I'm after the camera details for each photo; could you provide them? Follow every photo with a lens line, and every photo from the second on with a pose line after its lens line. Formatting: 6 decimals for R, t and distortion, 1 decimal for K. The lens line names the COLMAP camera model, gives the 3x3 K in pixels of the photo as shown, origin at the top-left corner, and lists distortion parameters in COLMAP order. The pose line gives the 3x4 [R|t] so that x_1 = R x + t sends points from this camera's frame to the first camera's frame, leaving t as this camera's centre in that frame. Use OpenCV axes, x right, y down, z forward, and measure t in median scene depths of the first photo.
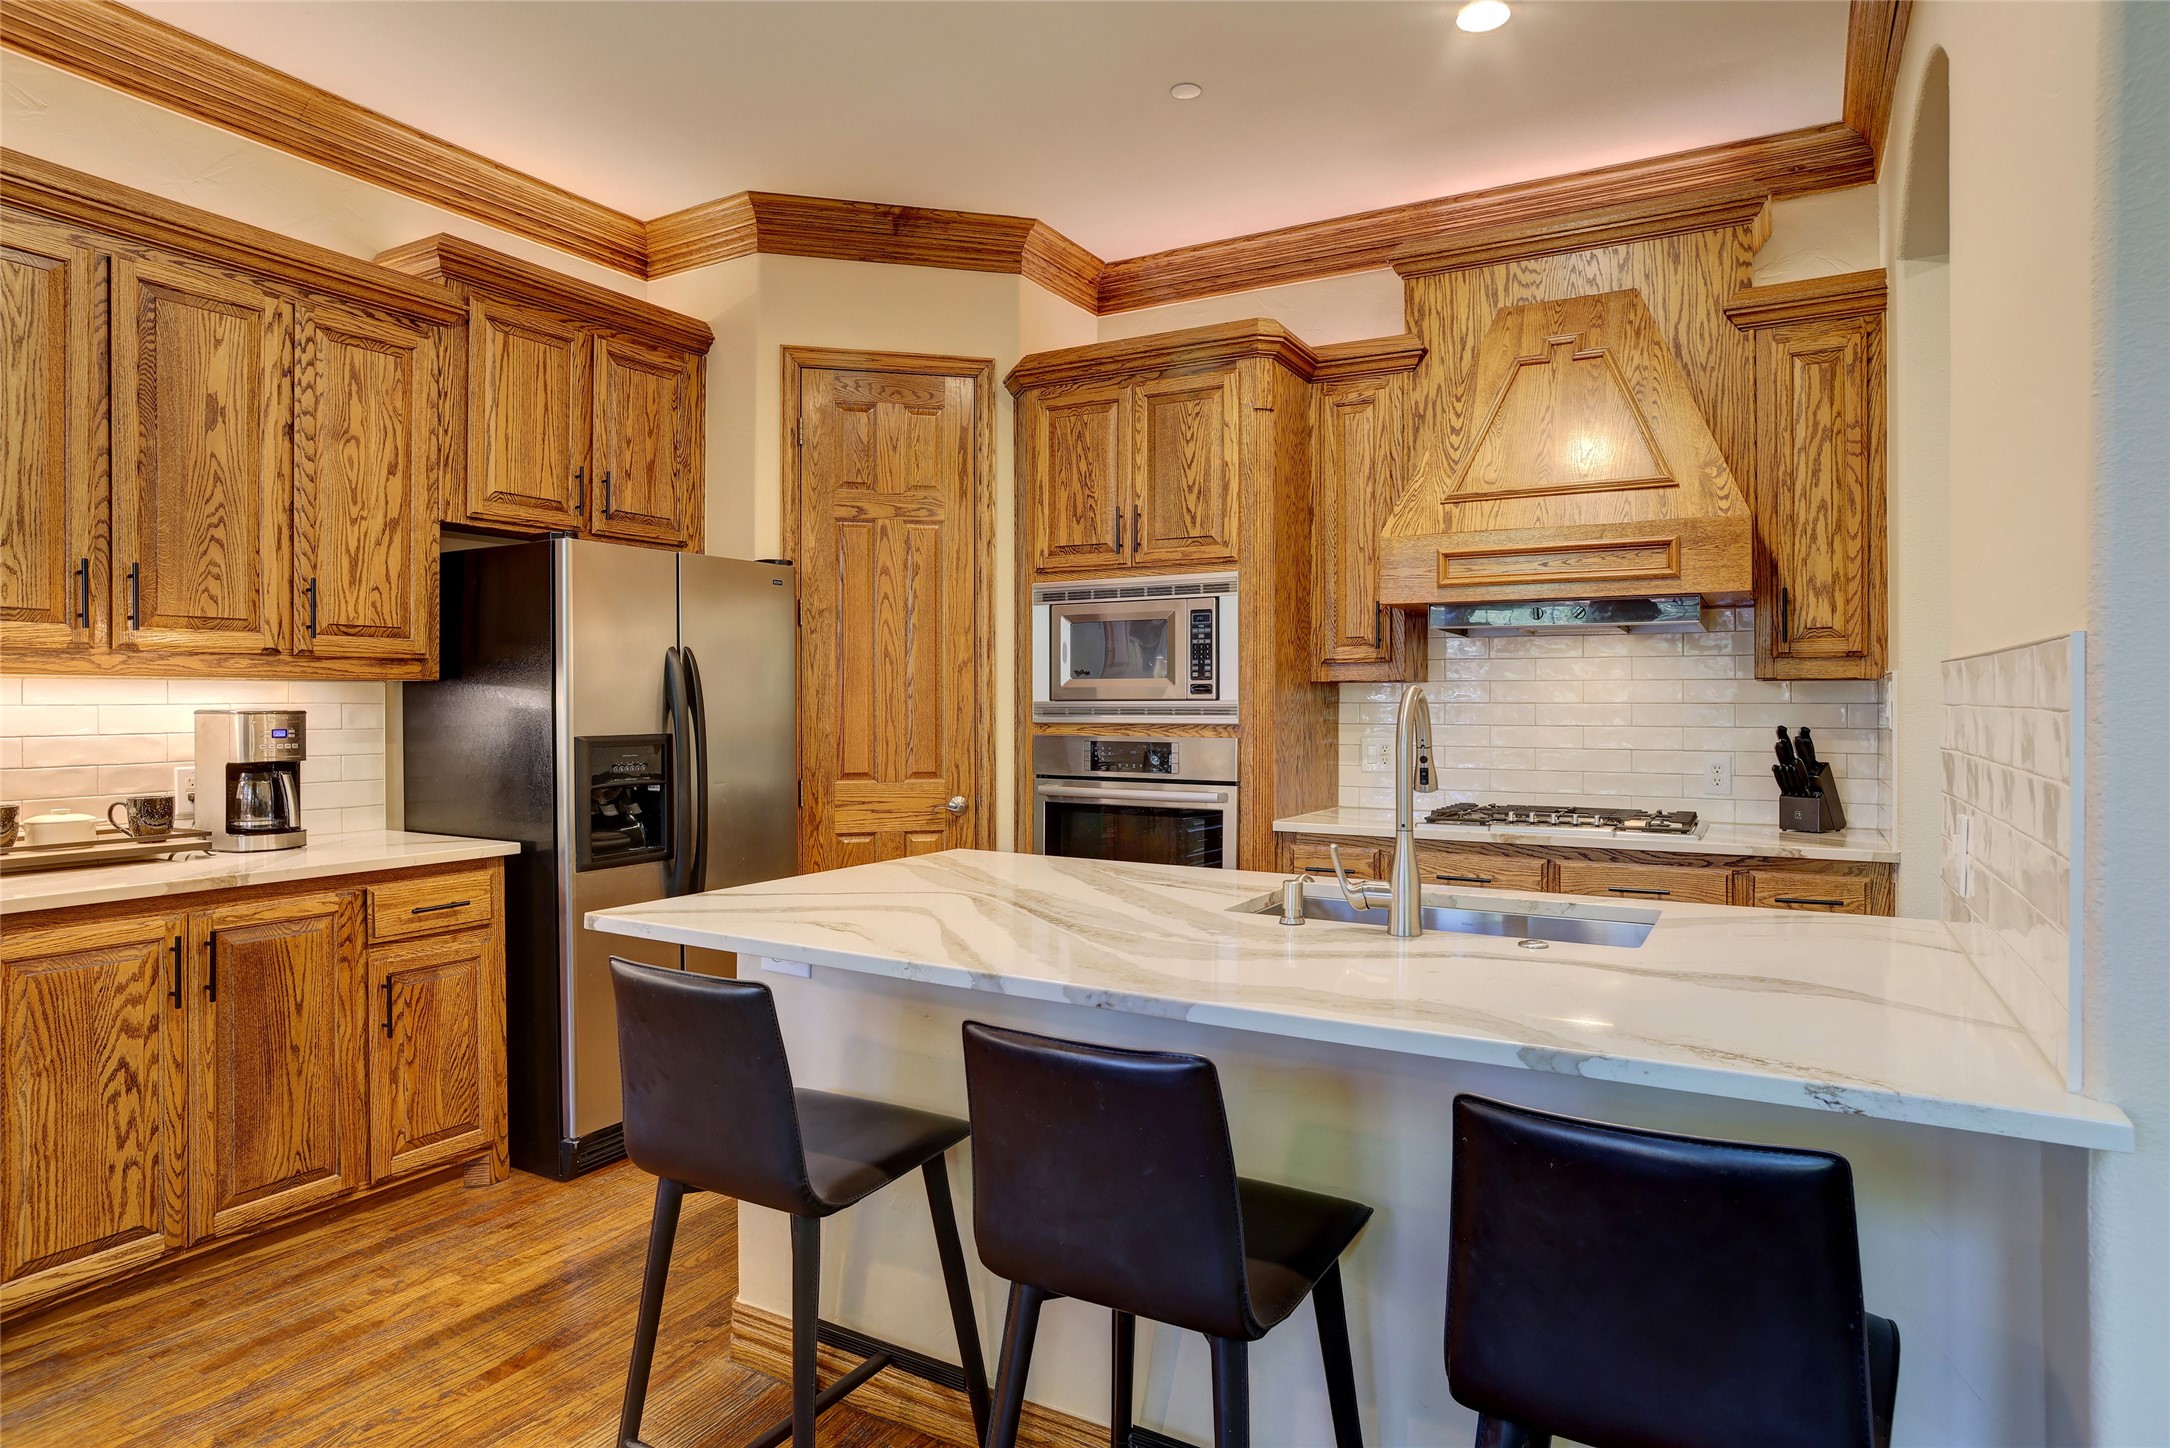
lens RADIAL K [[1242.1, 0, 1077.6], [0, 1242.1, 697.9], [0, 0, 1]] dist [-0.075685, 0.050684]
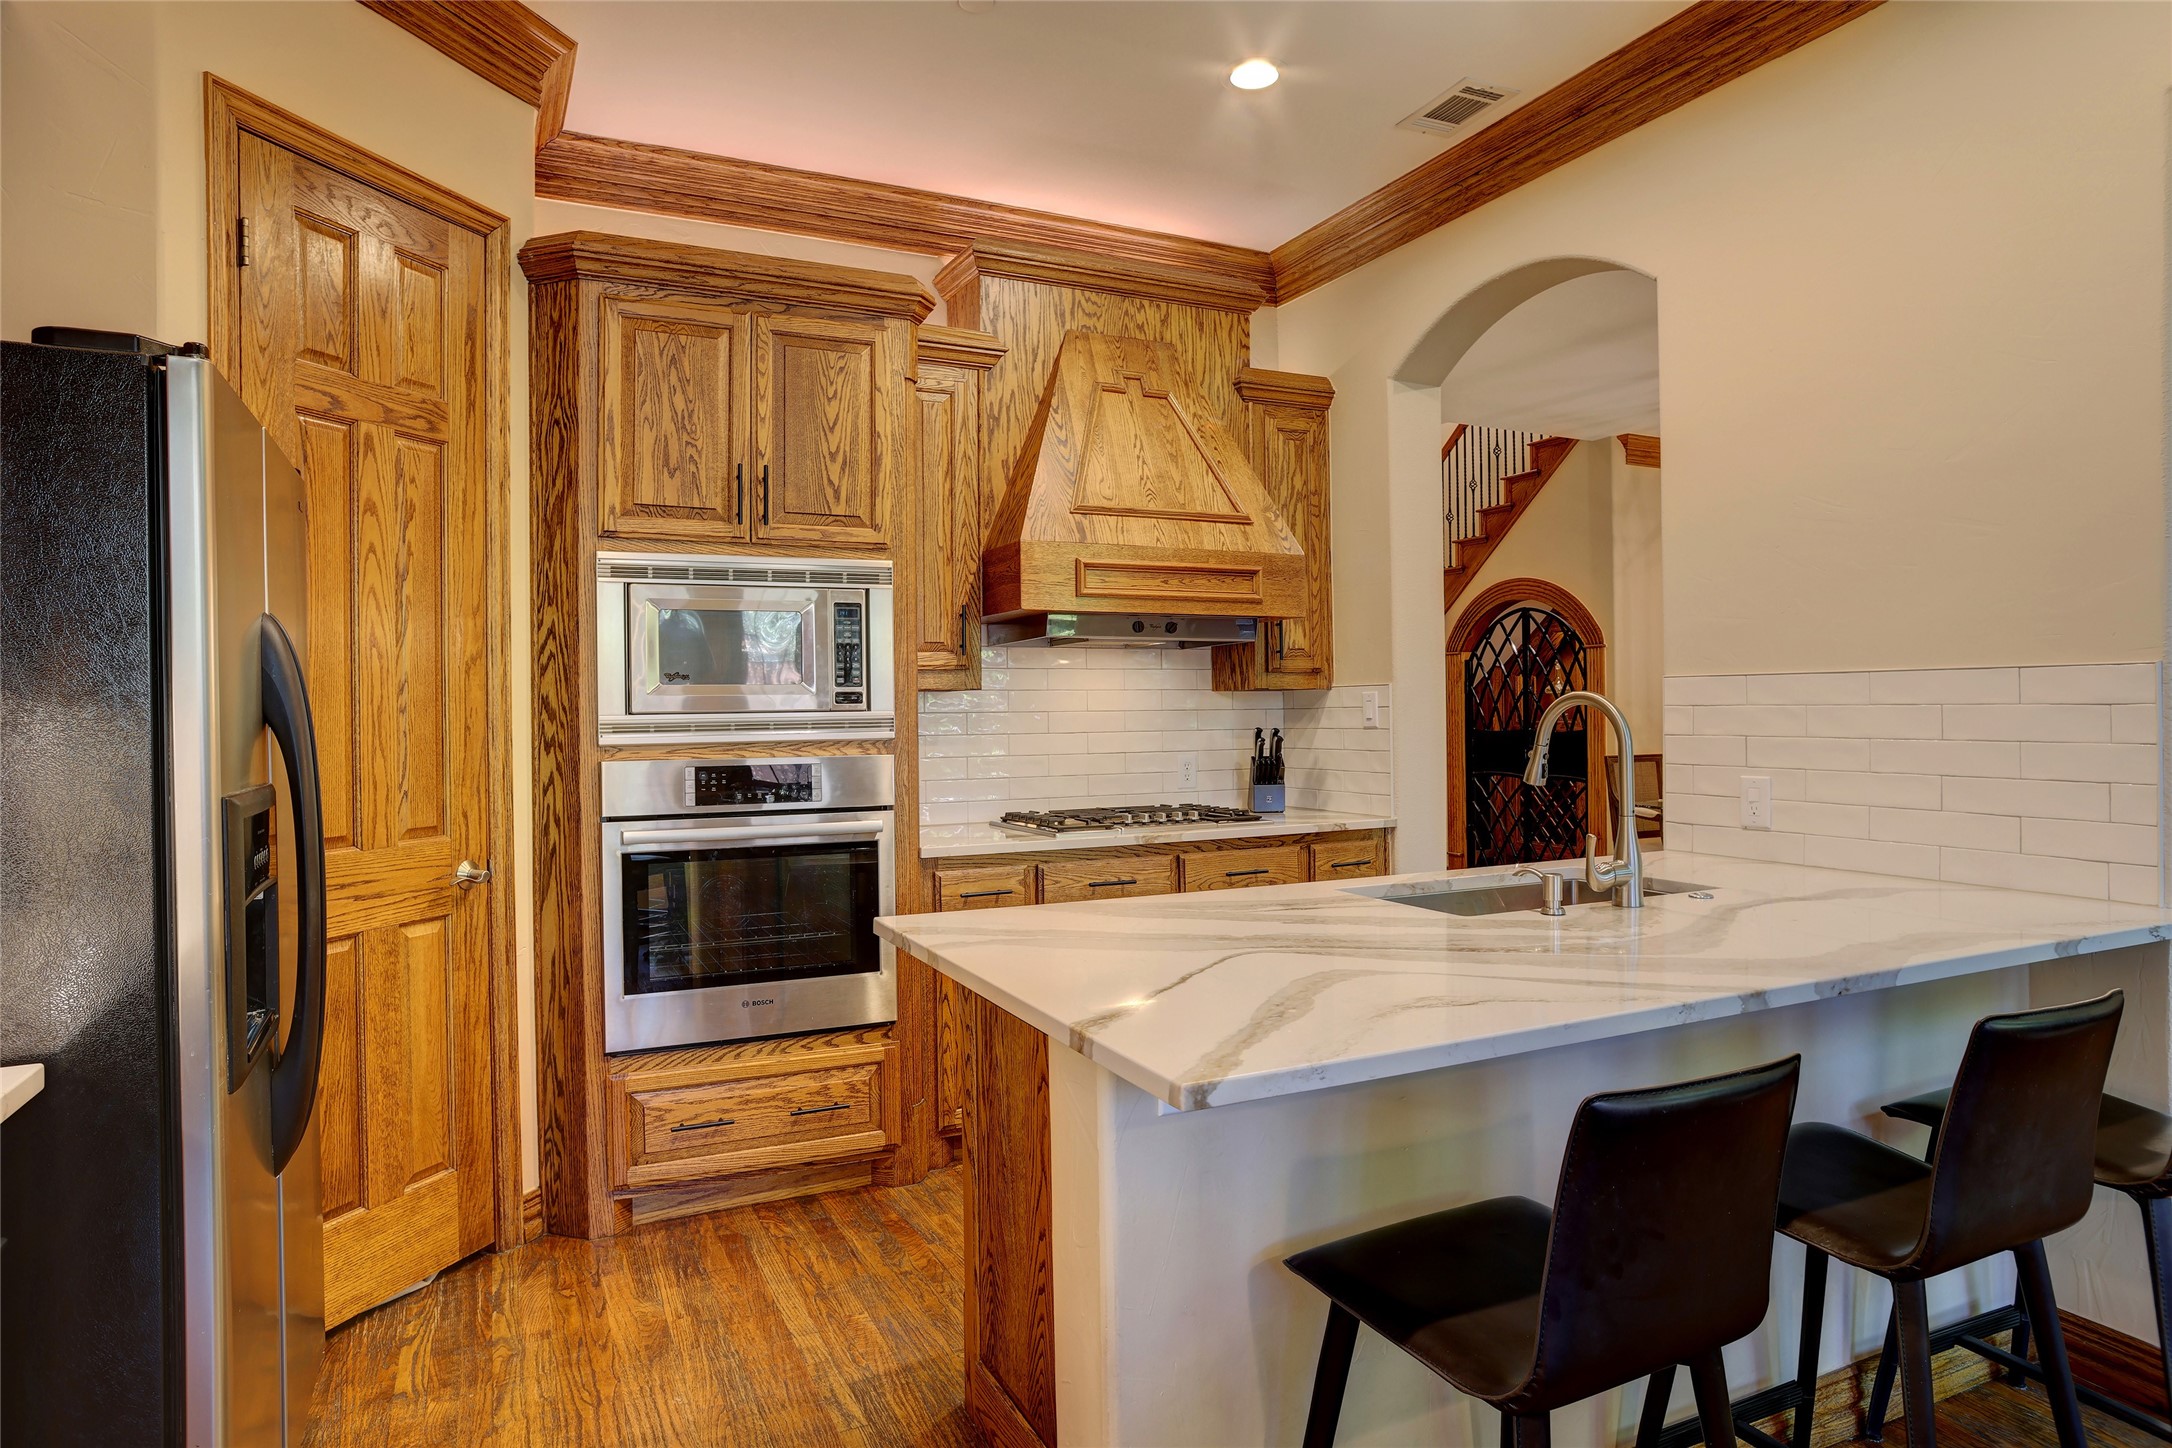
lens RADIAL K [[1243.3, 0, 1078.6], [0, 1243.3, 697.9], [0, 0, 1]] dist [-0.075685, 0.050684]
pose [[0.562063, 0.001086, 0.827093, -0.495193], [0.008778, 0.999935, -0.007278, 0.000326], [-0.827048, 0.011350, 0.562017, 0.395256]]
